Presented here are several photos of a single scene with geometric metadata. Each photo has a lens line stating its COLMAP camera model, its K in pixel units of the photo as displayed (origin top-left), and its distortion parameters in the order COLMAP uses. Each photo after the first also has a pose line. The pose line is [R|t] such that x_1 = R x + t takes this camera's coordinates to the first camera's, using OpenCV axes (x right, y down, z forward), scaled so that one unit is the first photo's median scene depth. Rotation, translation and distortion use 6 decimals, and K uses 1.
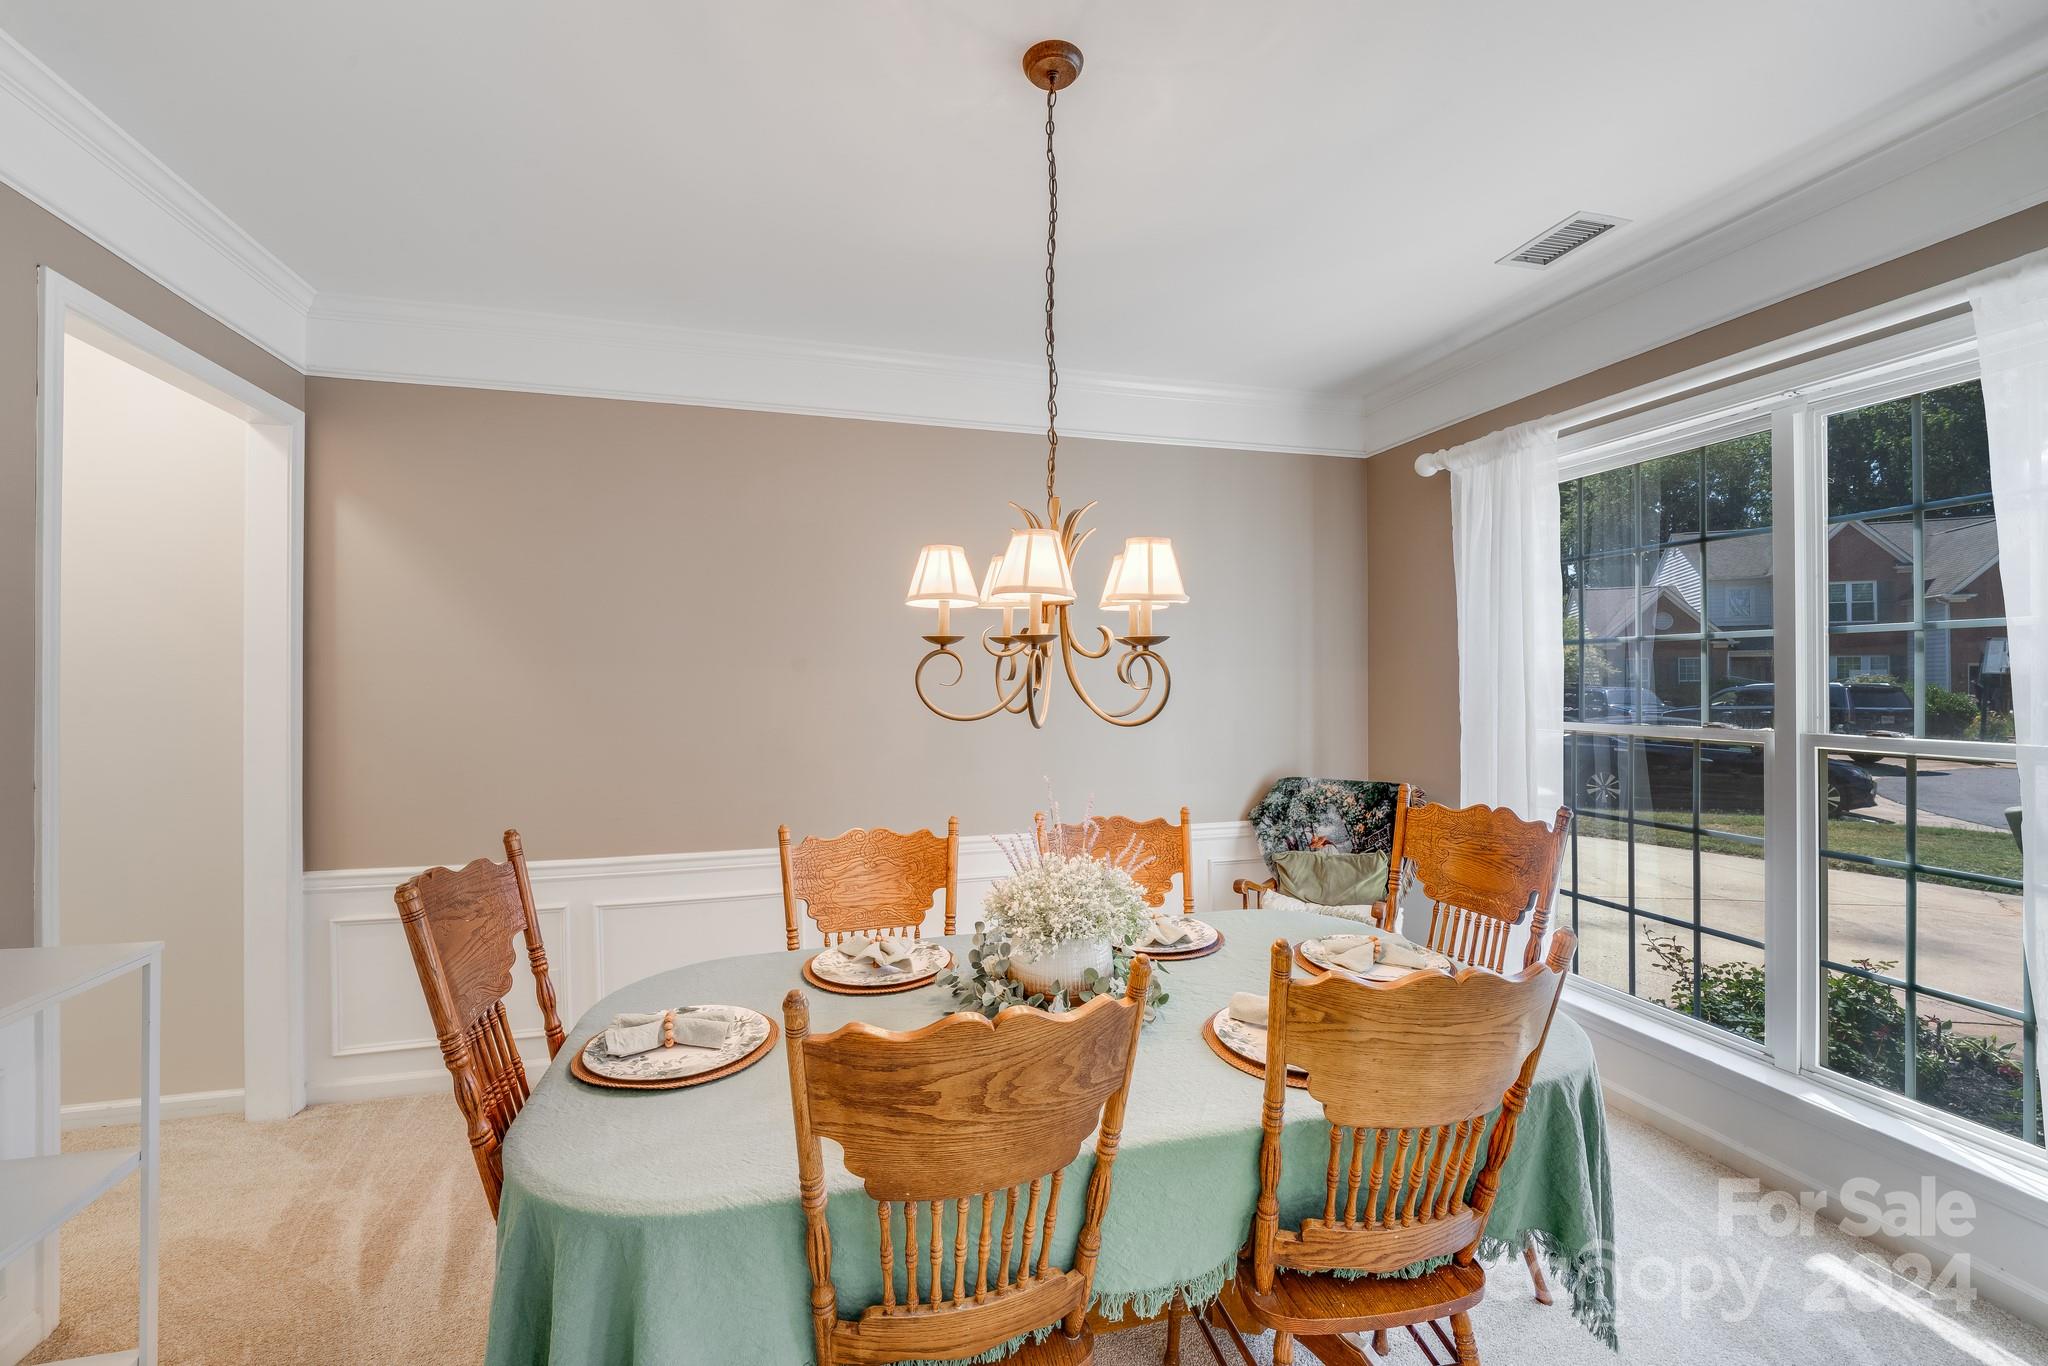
lens RADIAL K [[836.2, 0, 1017.9], [0, 836.2, 669.9], [0, 0, 1]] dist [-0.003406, -0.001061]
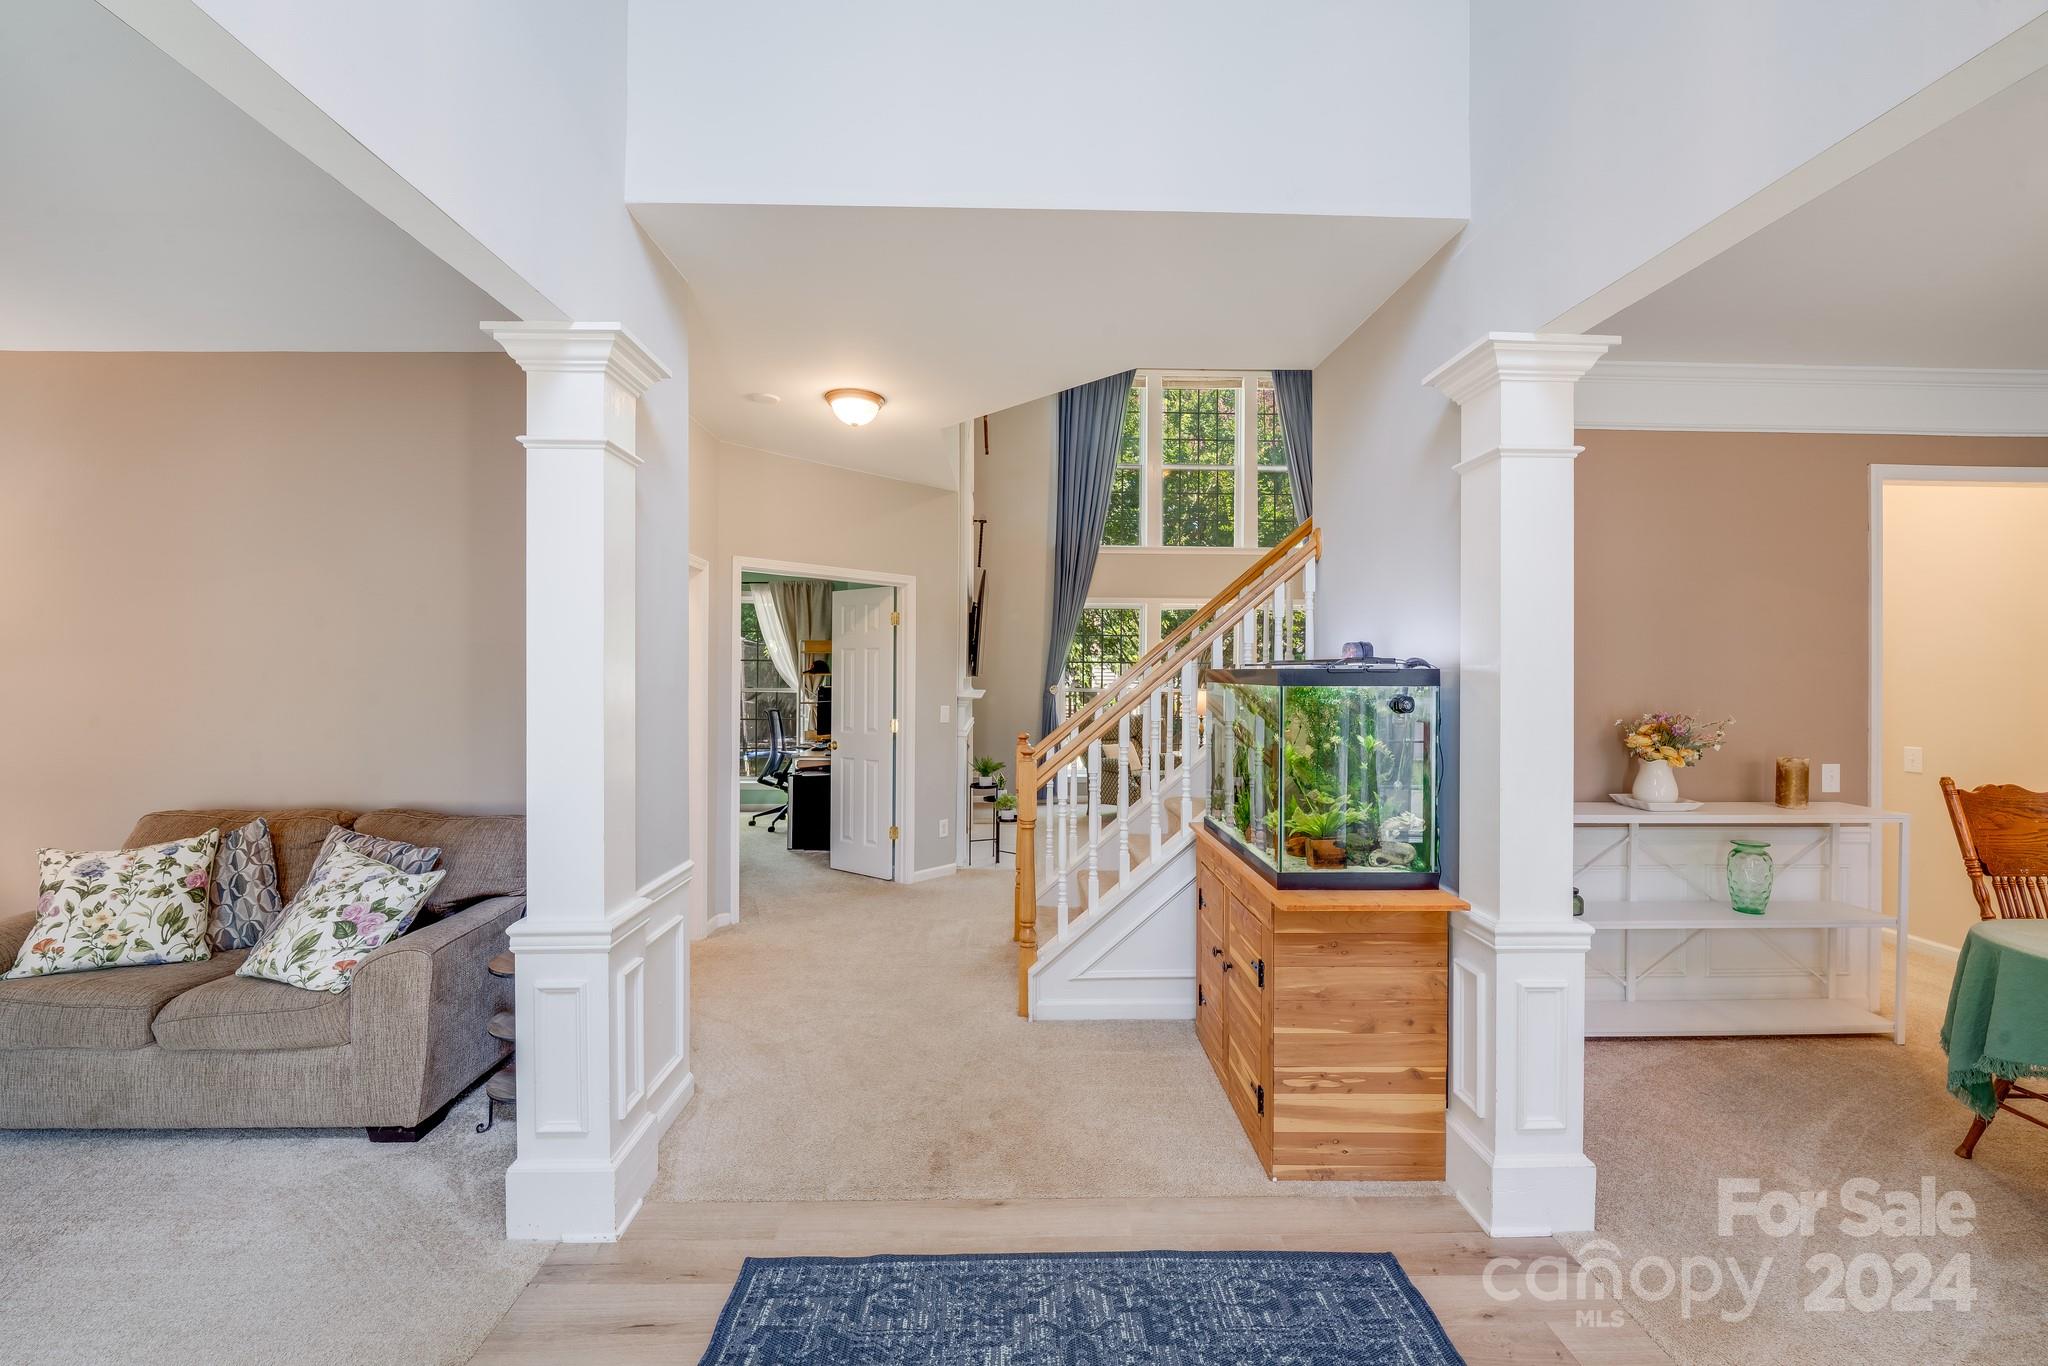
lens RADIAL K [[836.2, 0, 1017.9], [0, 836.2, 669.9], [0, 0, 1]] dist [-0.003406, -0.001061]
pose [[-0.248303, -0.002109, -0.968680, 1.230322], [0.005581, 0.999978, -0.003608, -0.004792], [0.968666, -0.006302, -0.248285, -0.463390]]
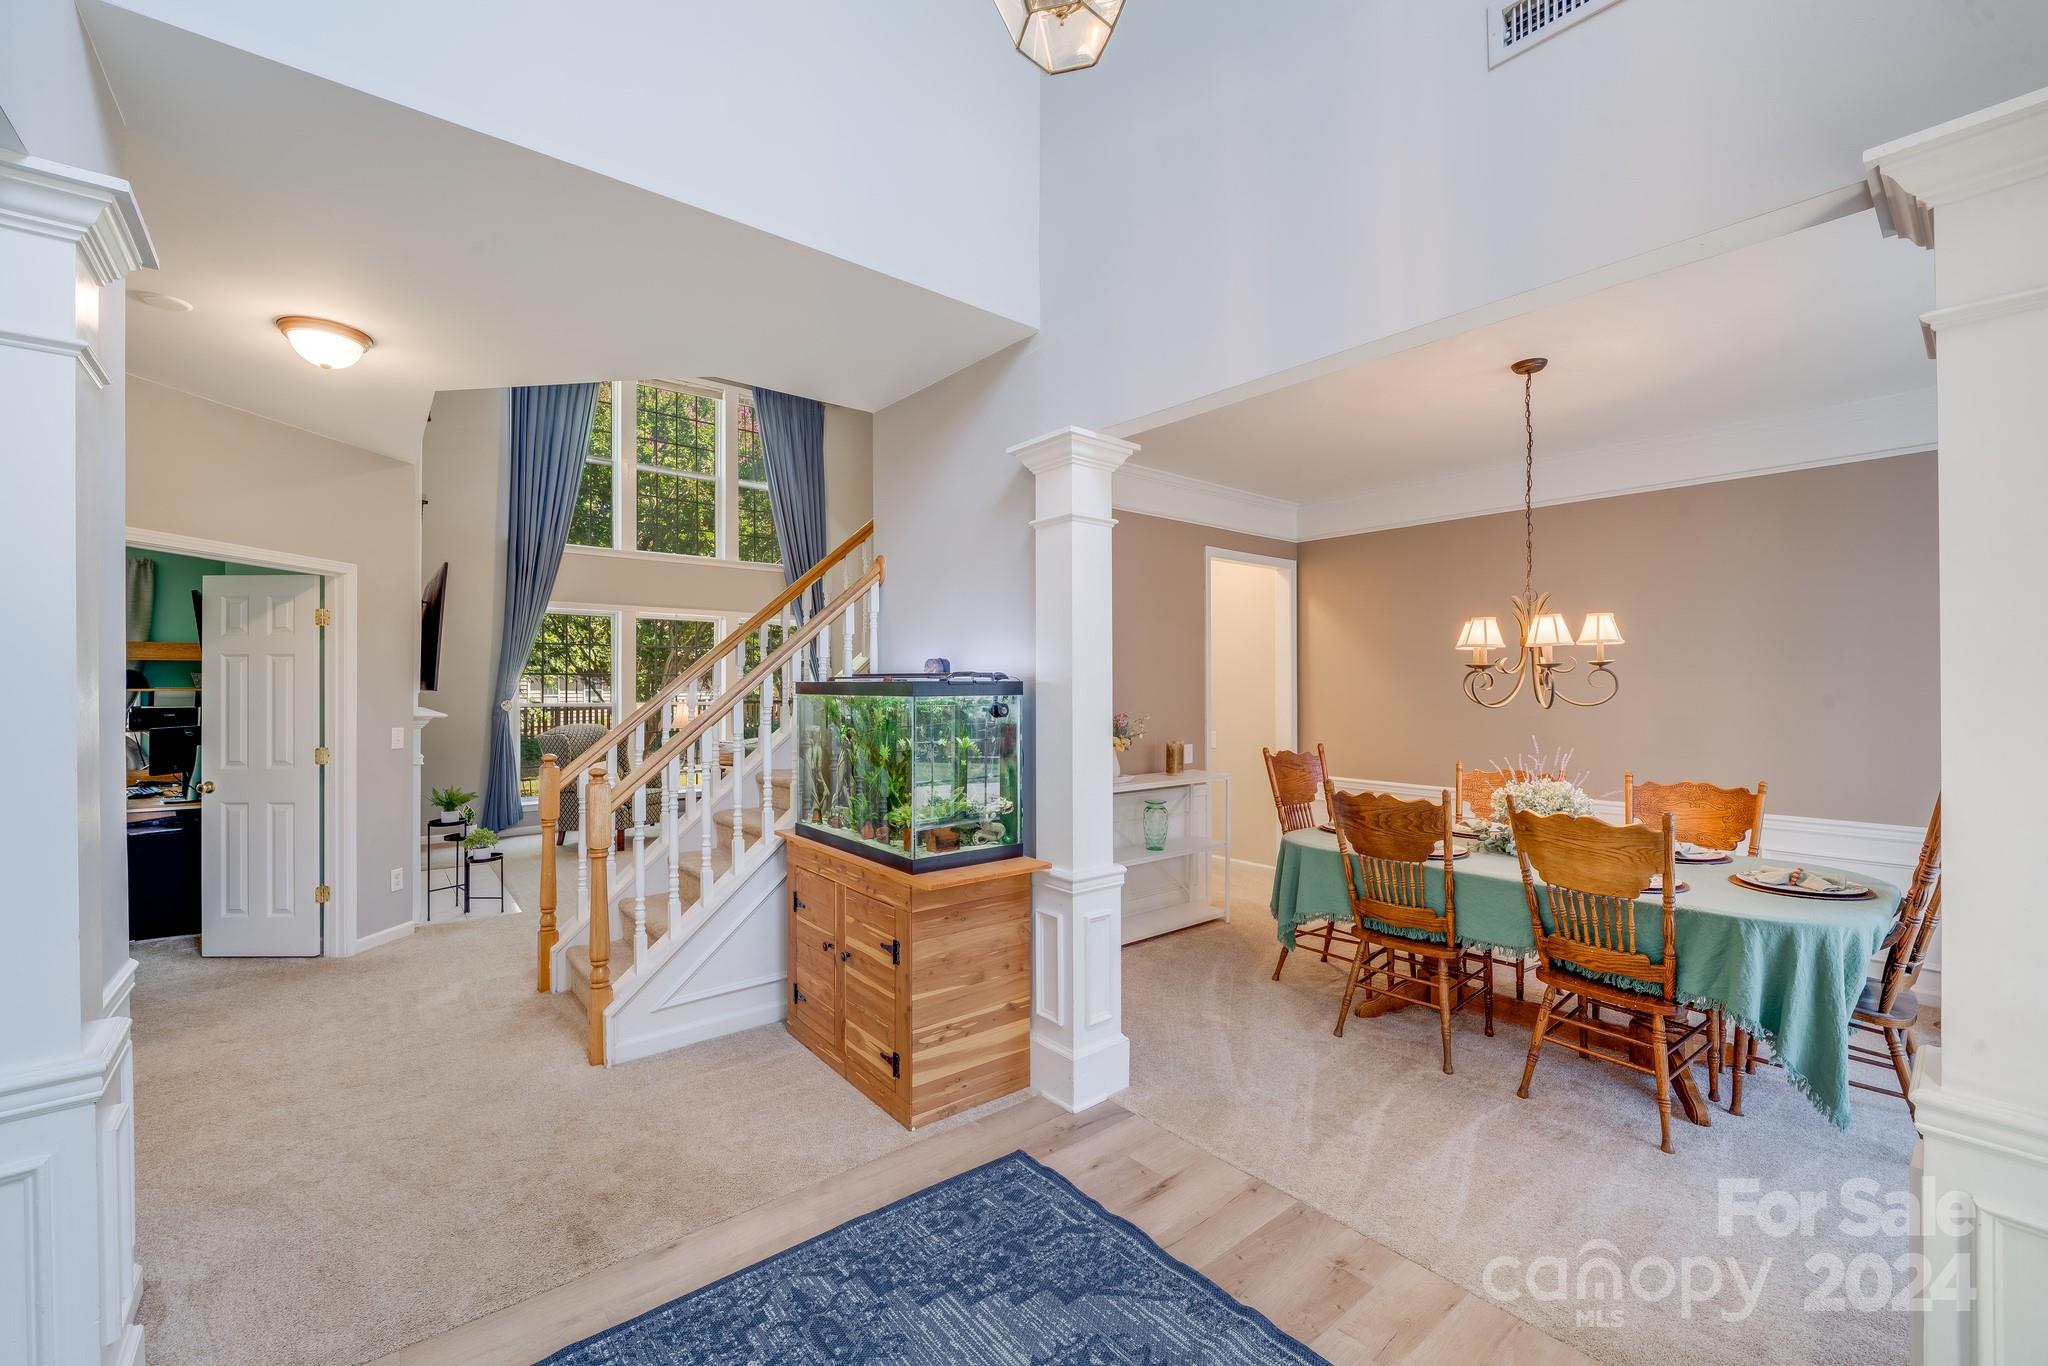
lens RADIAL K [[835.0, 0, 997.3], [0, 835.0, 677.7], [0, 0, 1]] dist [0.000880, -0.000766]
pose [[0.383802, -0.006606, -0.923392, 1.305563], [0.009179, 0.999952, -0.003339, -0.009576], [0.923370, -0.007194, 0.383845, -0.844828]]
